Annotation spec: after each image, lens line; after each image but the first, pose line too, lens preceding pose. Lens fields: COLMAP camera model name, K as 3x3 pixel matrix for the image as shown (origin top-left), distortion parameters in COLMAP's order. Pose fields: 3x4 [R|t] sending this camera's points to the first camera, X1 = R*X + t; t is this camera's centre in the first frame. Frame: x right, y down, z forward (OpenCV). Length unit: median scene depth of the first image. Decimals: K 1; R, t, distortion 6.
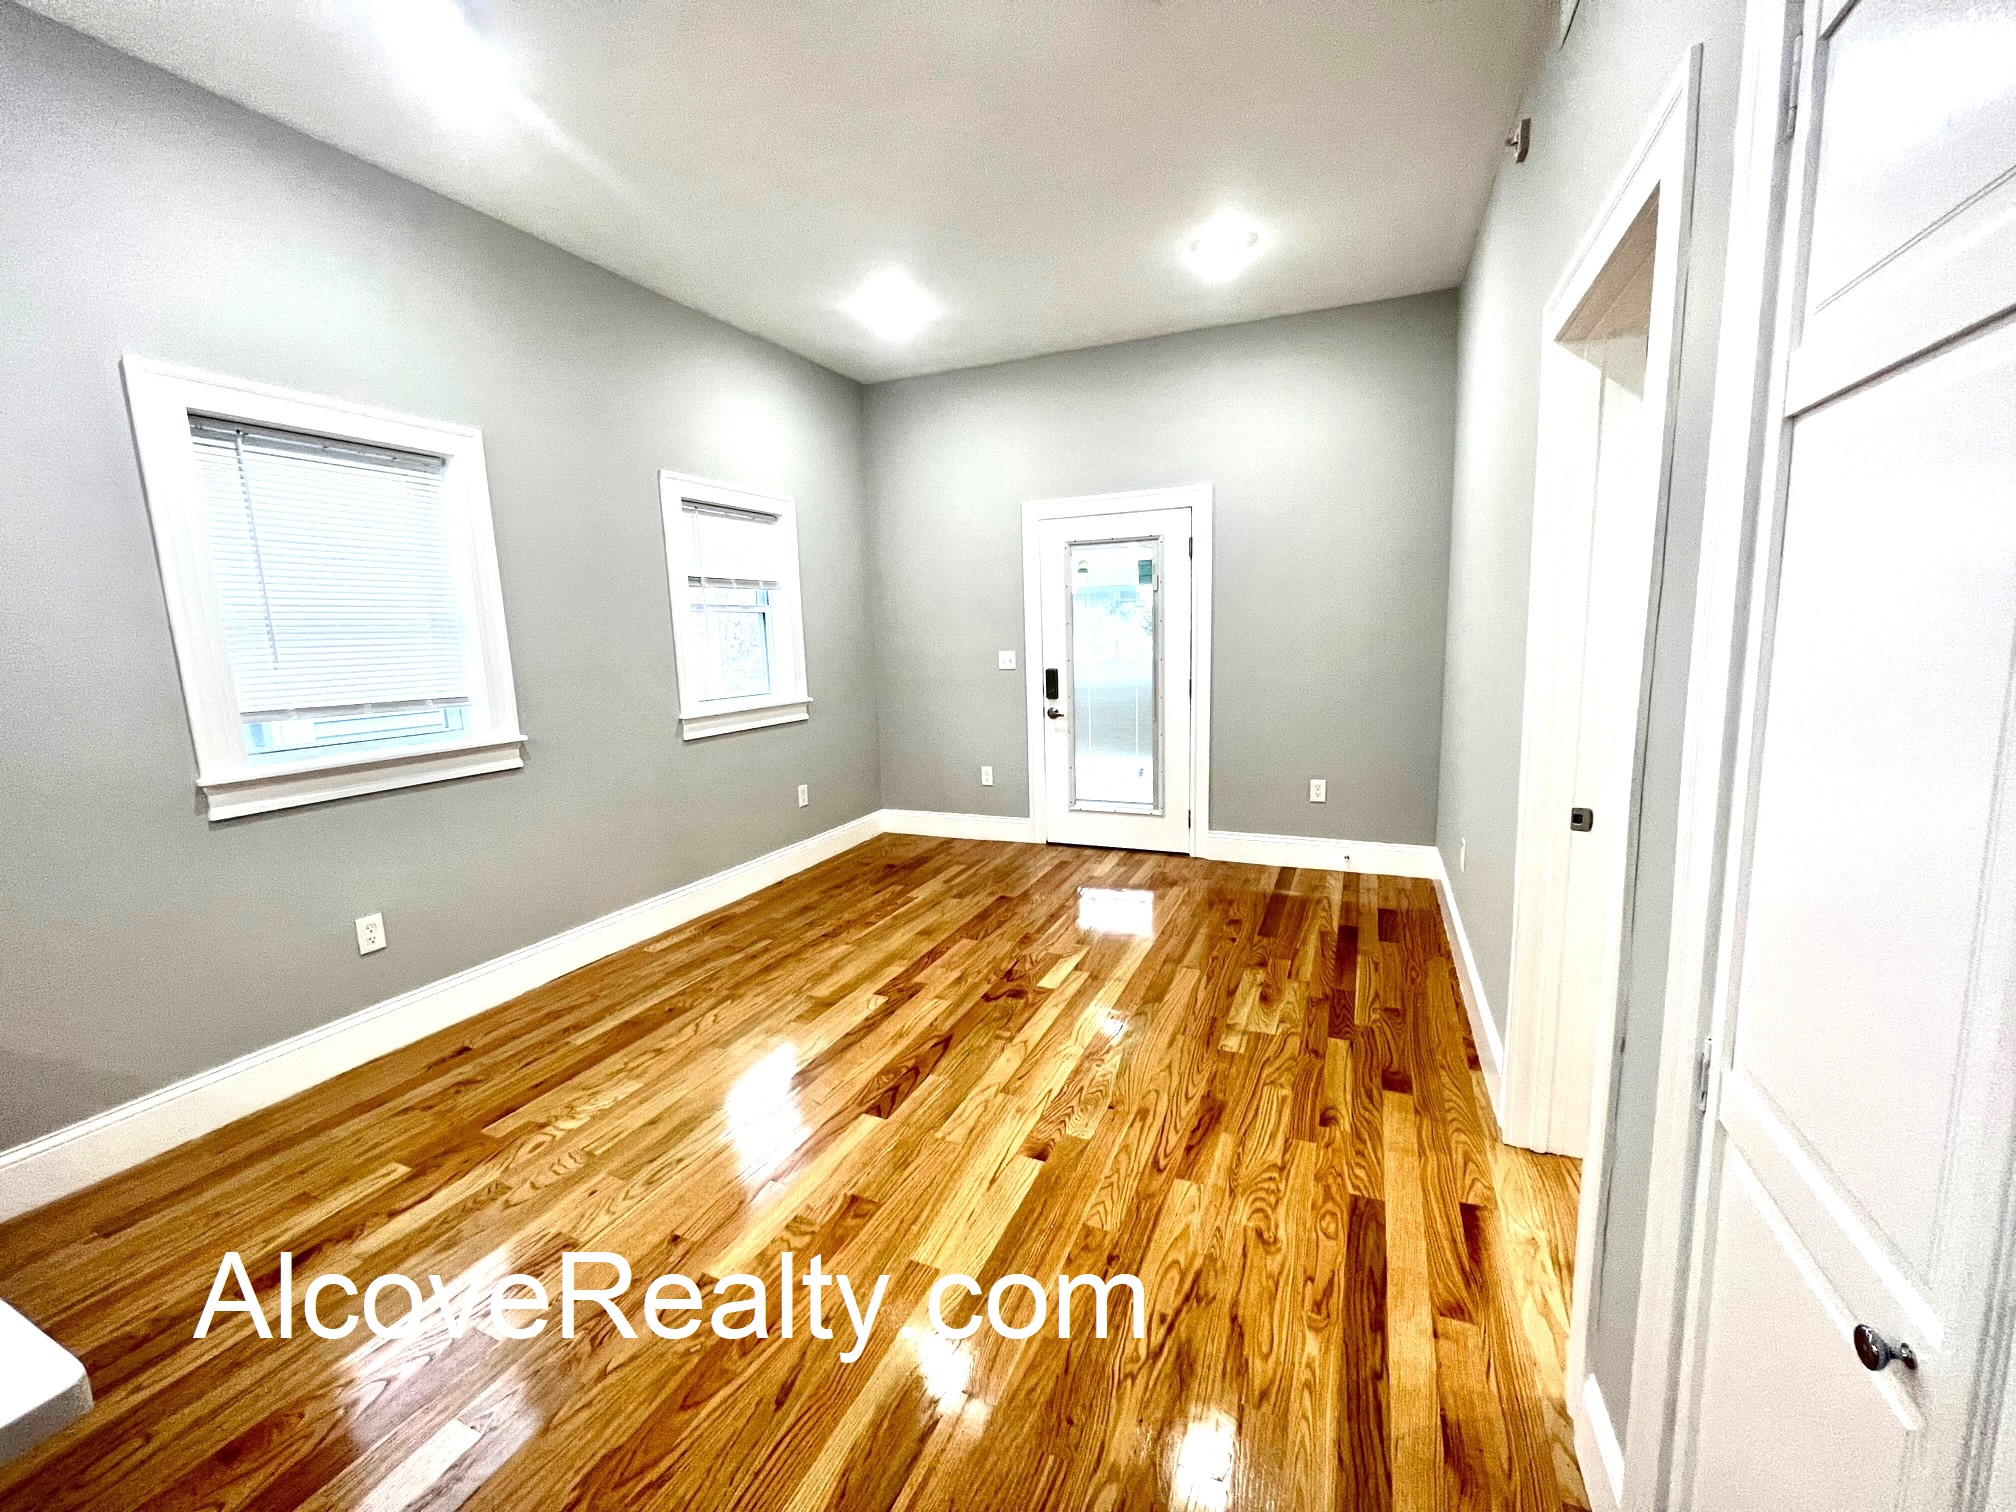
lens RADIAL K [[803.8, 0, 1002.2], [0, 803.8, 753.8], [0, 0, 1]] dist [-0.002327, 0.000175]
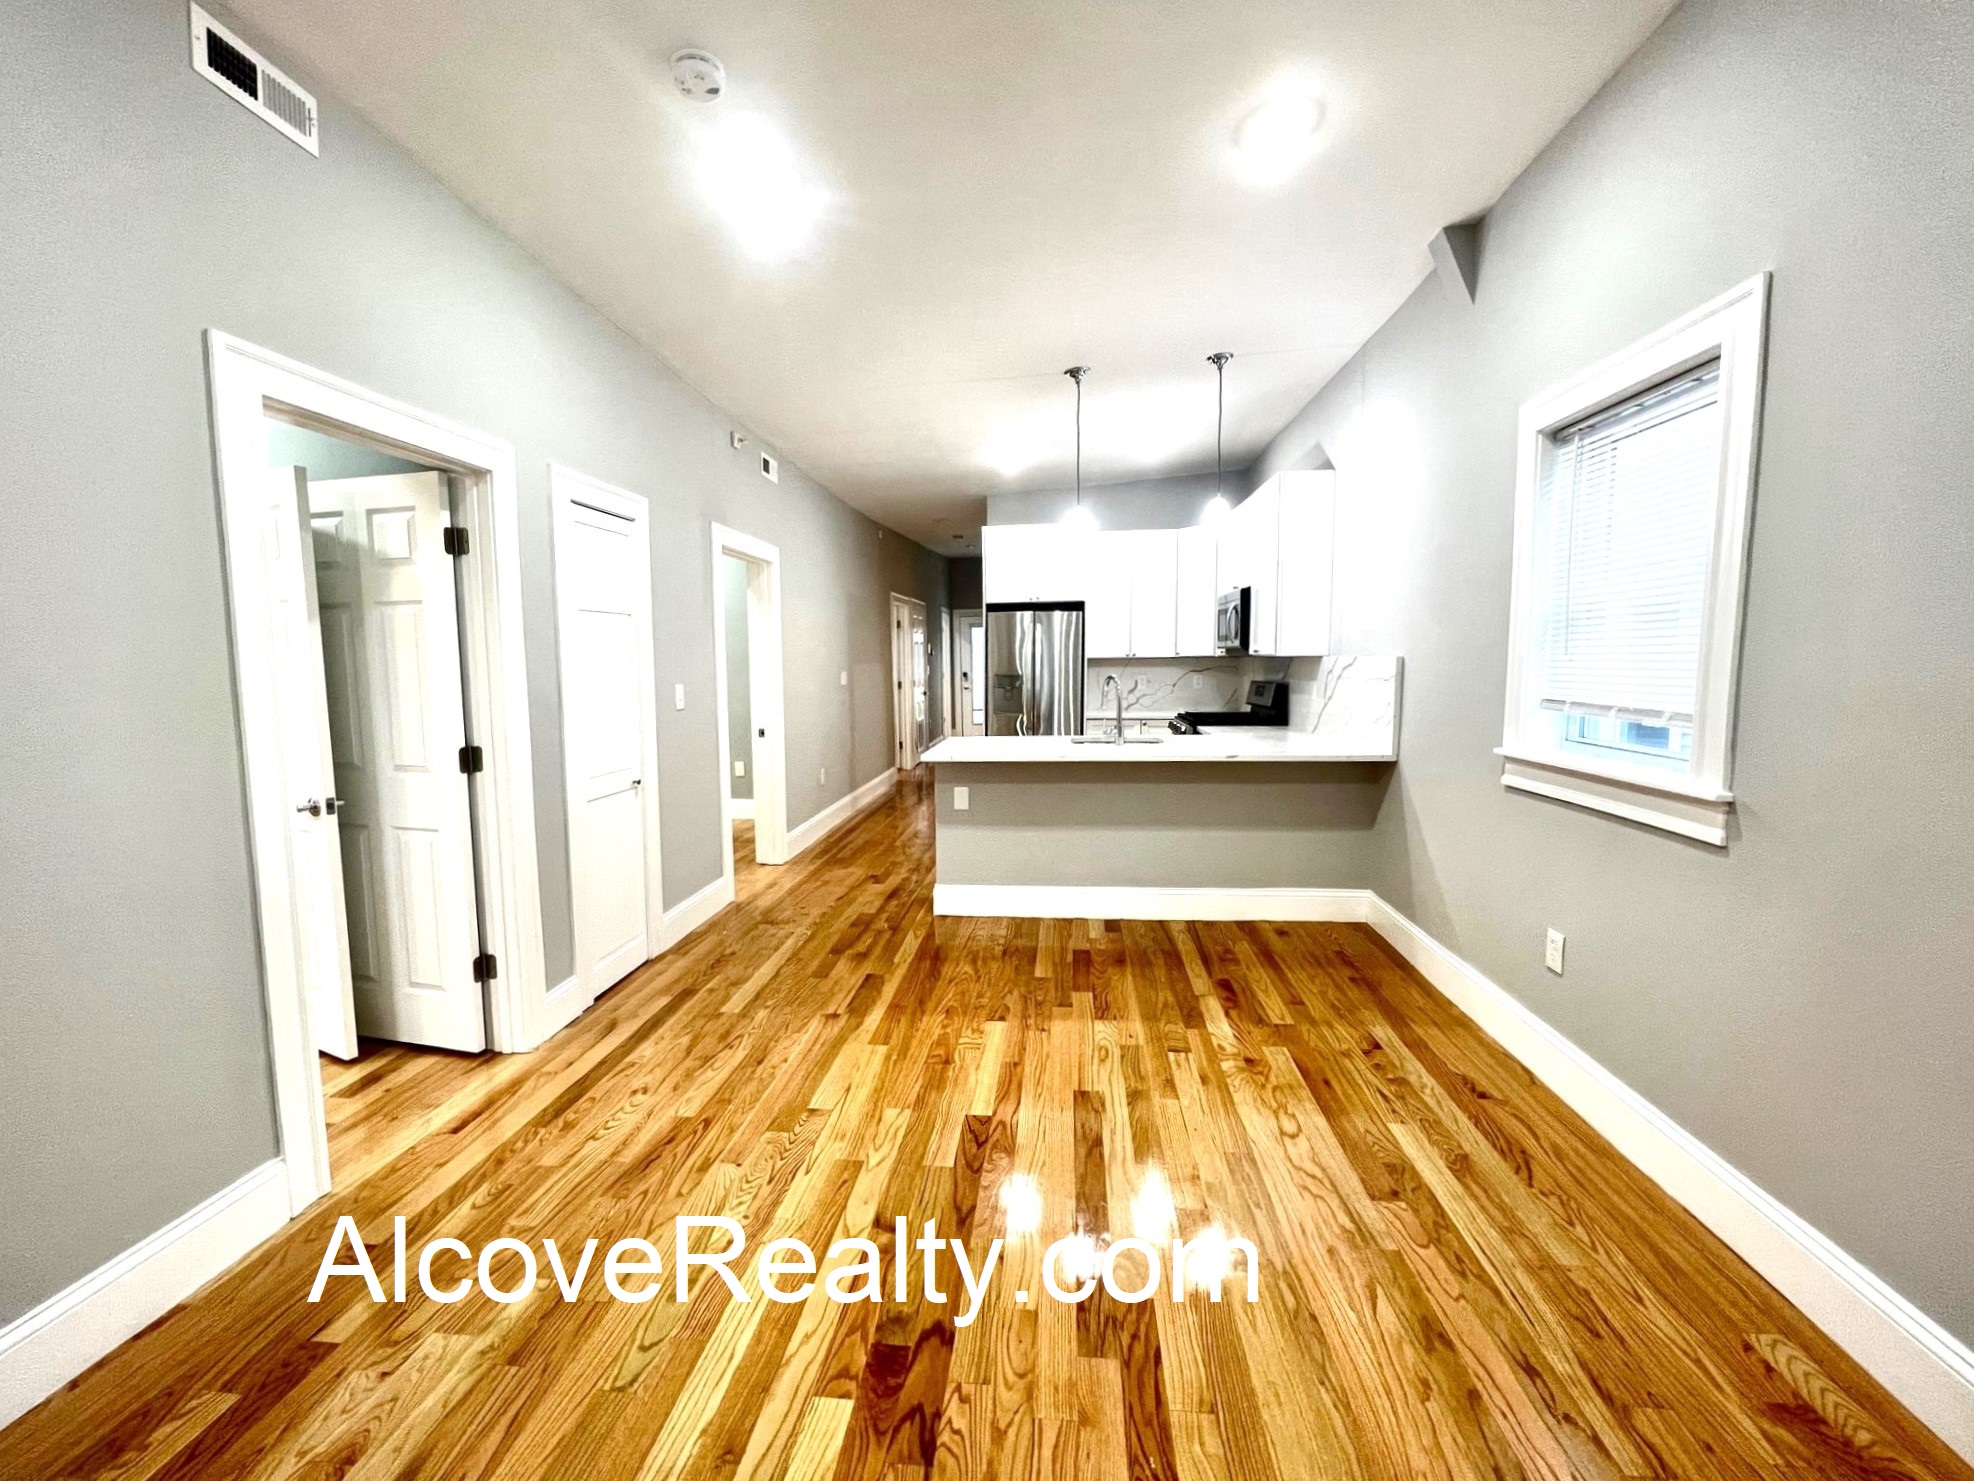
lens RADIAL K [[805.2, 0, 987.0], [0, 805.2, 740.5], [0, 0, 1]] dist [0.032463, 0.000046]
pose [[-0.946750, 0.074009, -0.313347, 0.116895], [-0.006381, 0.968719, 0.248079, -0.262908], [0.321906, 0.236868, -0.916663, 1.760849]]
